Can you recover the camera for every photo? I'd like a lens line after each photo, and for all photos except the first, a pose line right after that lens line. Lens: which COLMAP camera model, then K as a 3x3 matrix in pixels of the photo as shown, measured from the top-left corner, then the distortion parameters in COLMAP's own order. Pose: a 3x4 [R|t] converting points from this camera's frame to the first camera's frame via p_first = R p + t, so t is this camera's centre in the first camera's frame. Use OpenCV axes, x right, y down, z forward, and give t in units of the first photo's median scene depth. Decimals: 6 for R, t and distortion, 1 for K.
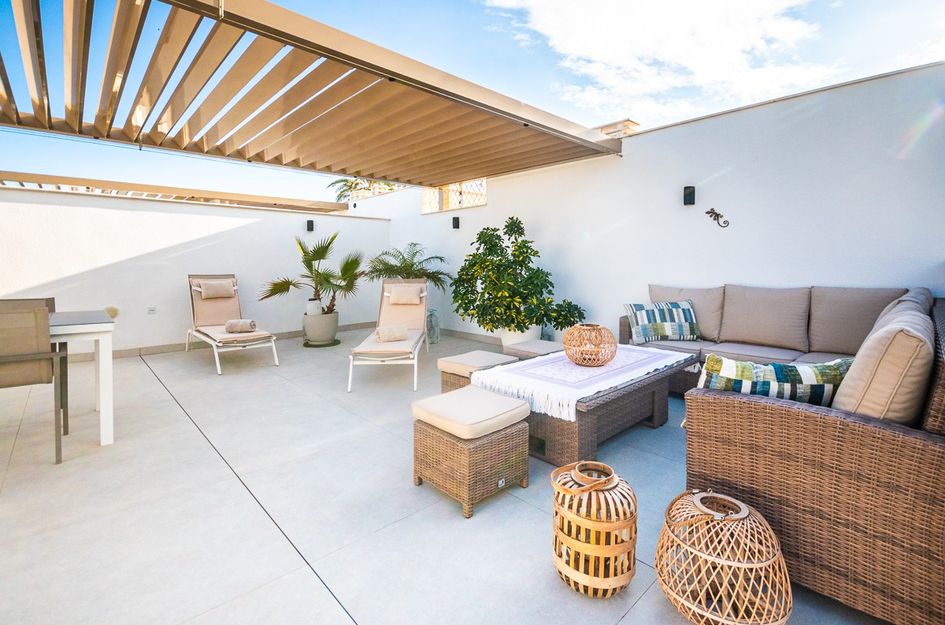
lens RADIAL K [[419.3, 0, 473.6], [0, 419.3, 271.1], [0, 0, 1]] dist [0.035718, 0.000037]
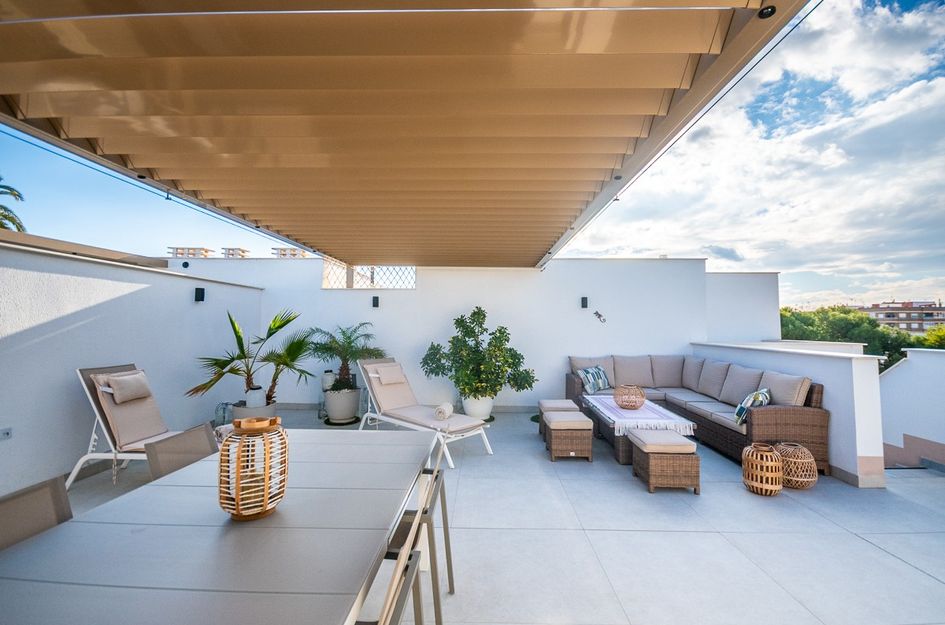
lens RADIAL K [[399.2, 0, 472.5], [0, 399.2, 312.5], [0, 0, 1]] dist [0.000082, -0.000017]
pose [[0.711470, 0.030884, 0.702038, -0.840589], [0.001957, 0.998943, -0.045928, -0.060913], [-0.702714, 0.034050, 0.710657, 0.174933]]
